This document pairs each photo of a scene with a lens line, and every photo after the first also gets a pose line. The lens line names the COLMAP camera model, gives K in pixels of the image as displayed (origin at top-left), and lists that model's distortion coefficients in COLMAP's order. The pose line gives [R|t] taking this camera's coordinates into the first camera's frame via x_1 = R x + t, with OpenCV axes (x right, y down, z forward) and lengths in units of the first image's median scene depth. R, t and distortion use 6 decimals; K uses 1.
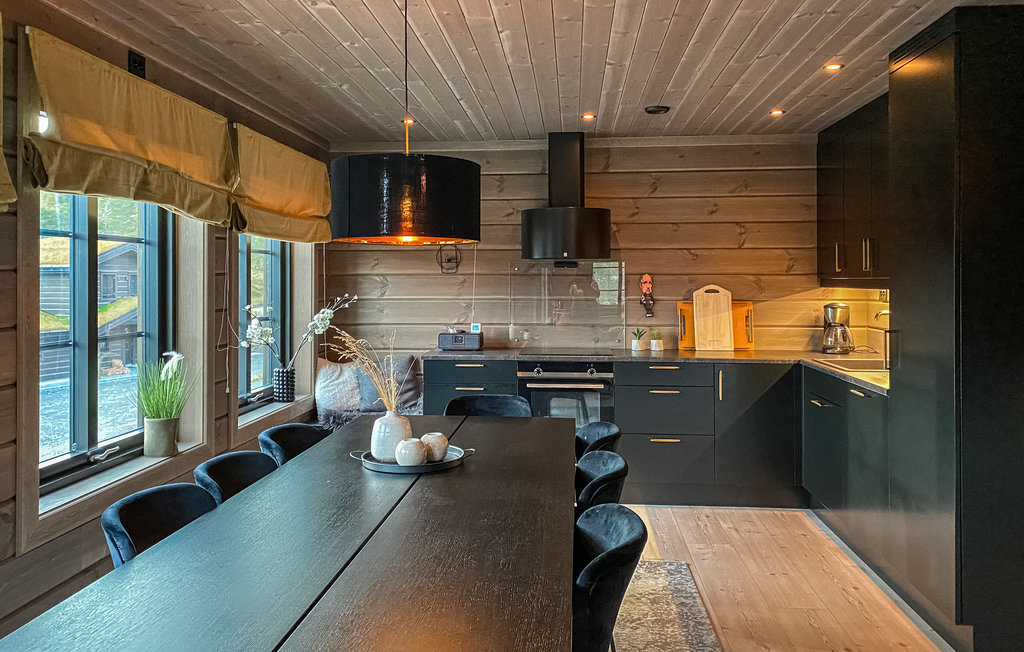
lens RADIAL K [[814.8, 0, 513.3], [0, 814.8, 333.9], [0, 0, 1]] dist [0.127481, -0.021687]
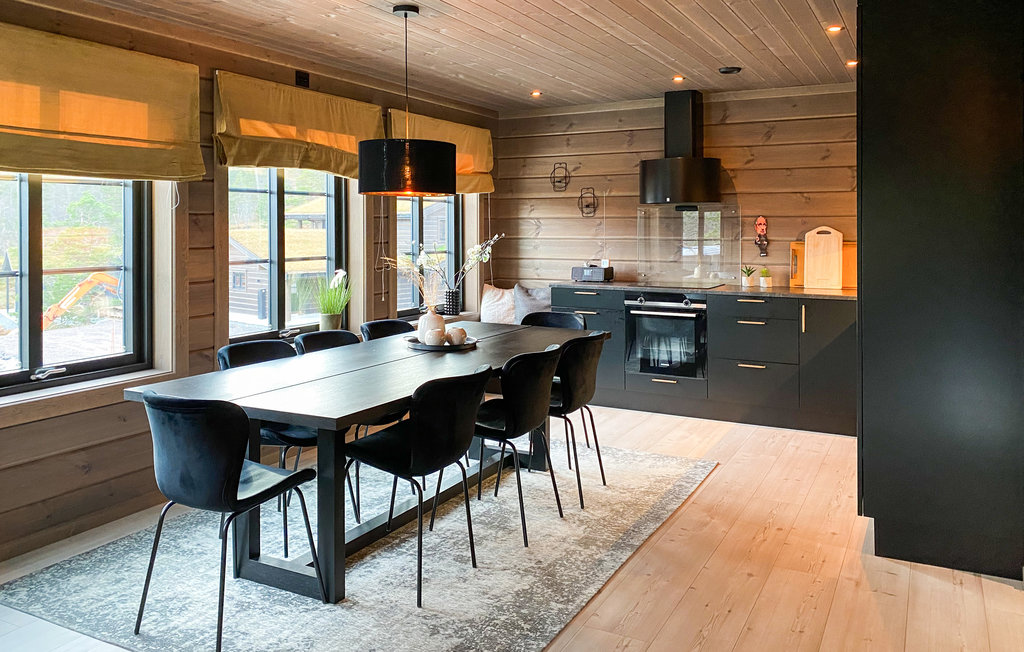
lens RADIAL K [[814.8, 0, 512.2], [0, 814.8, 319.7], [0, 0, 1]] dist [0.127481, -0.021687]
pose [[0.915932, 0.050305, -0.398167, 0.316801], [-0.030427, 0.997962, 0.056091, 0.012924], [0.400178, -0.039260, 0.915596, -0.149226]]
